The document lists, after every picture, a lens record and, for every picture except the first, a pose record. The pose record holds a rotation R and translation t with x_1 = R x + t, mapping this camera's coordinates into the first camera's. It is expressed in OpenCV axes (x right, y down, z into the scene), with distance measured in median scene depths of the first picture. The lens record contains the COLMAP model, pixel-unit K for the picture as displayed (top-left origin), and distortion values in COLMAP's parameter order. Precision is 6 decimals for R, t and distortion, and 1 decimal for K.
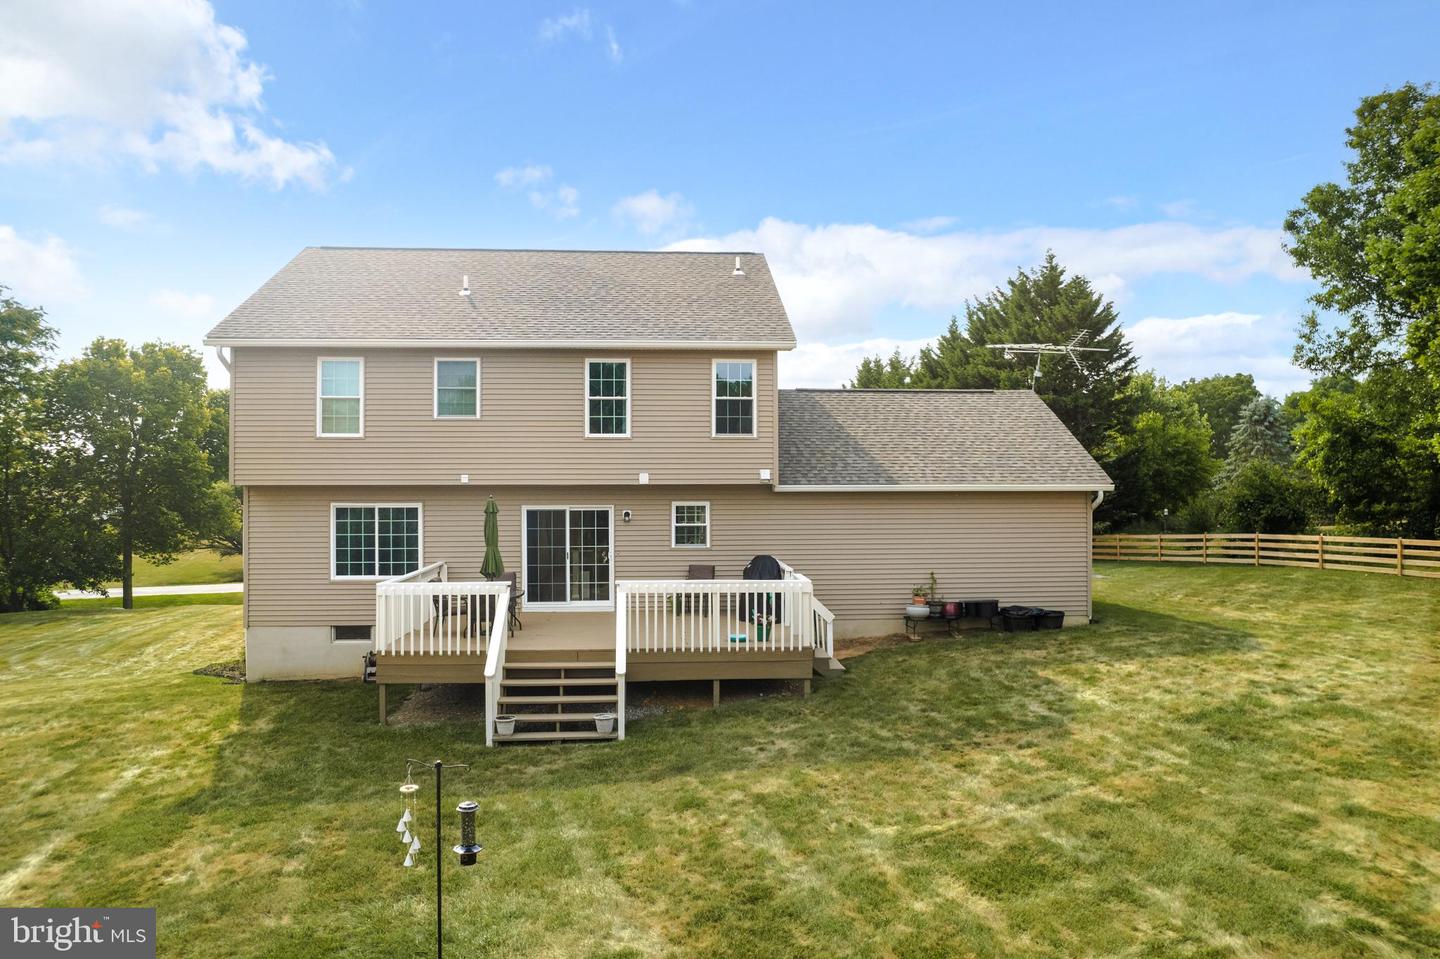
lens RADIAL K [[923.4, 0, 720.0], [0, 923.4, 479.5], [0, 0, 1]] dist [-0.077805, 0.065824]
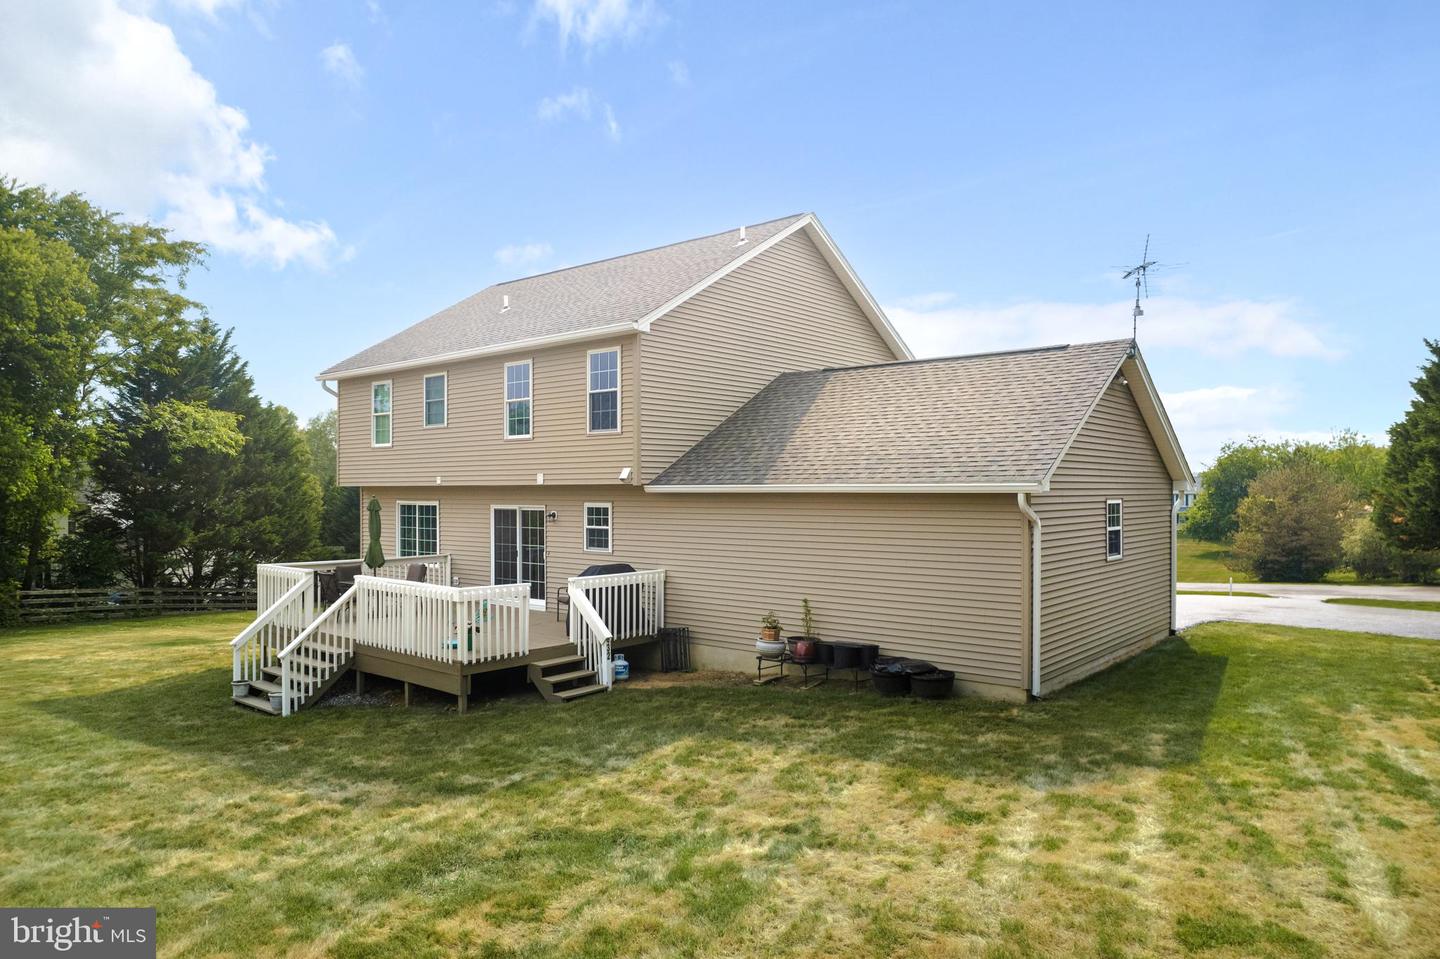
lens RADIAL K [[923.4, 0, 720.0], [0, 923.4, 479.5], [0, 0, 1]] dist [-0.077805, 0.065824]
pose [[0.722969, -0.006561, -0.690850, 0.731830], [0.003406, 0.999977, -0.005933, 0.006164], [0.690872, 0.001937, 0.722974, 0.418357]]
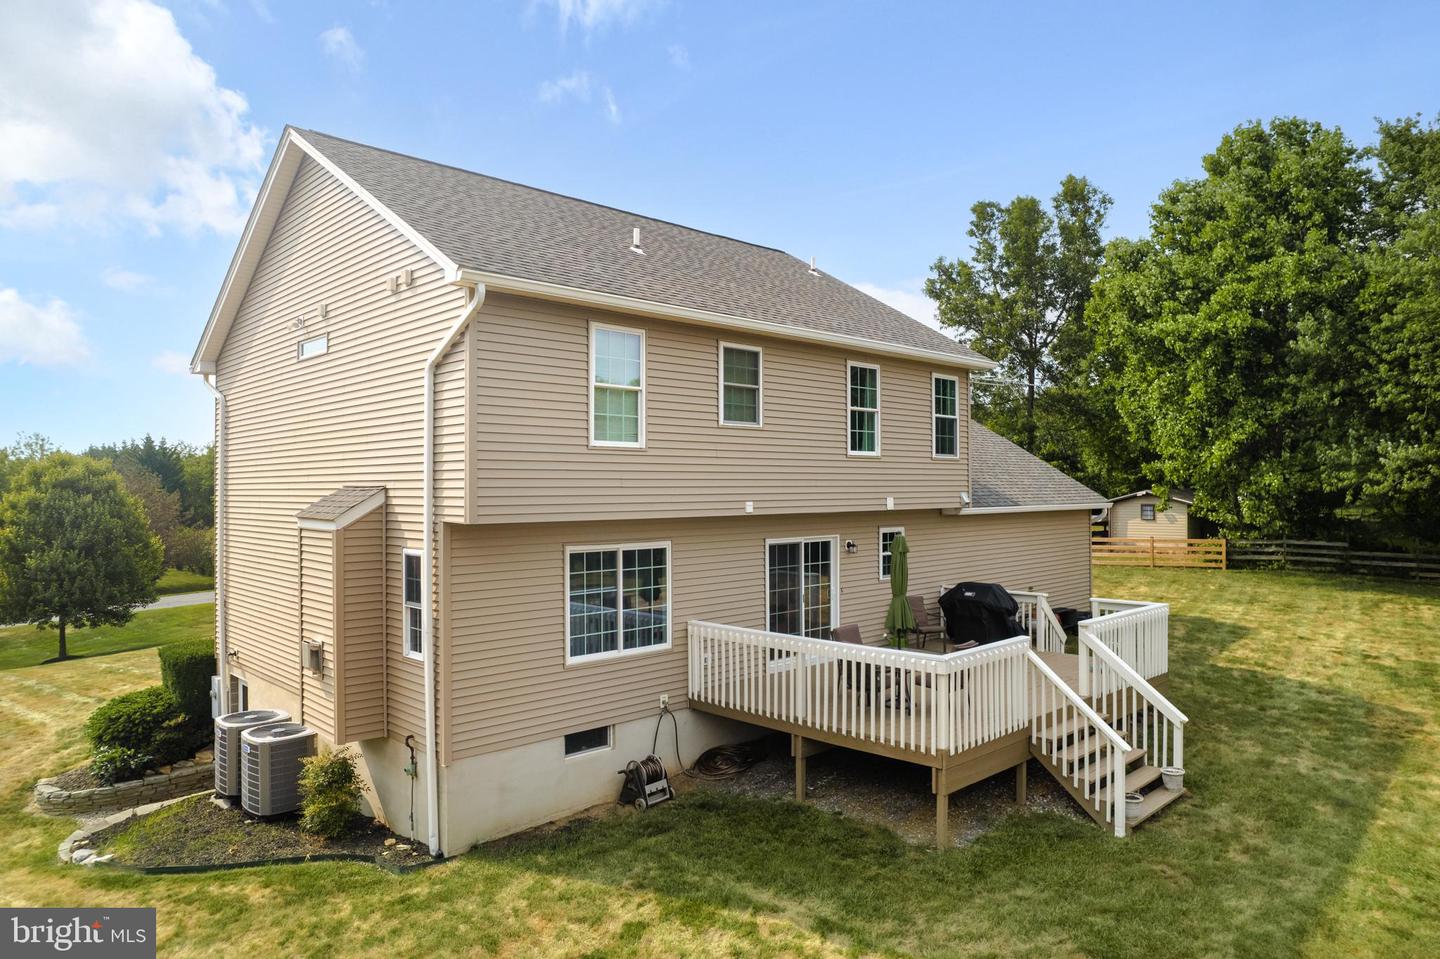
lens RADIAL K [[923.4, 0, 720.0], [0, 923.4, 479.5], [0, 0, 1]] dist [-0.077805, 0.065824]
pose [[0.768616, 0.004303, 0.639695, -0.764650], [0.001024, 0.999968, -0.007957, -0.016840], [-0.639709, 0.006771, 0.768587, 0.429116]]
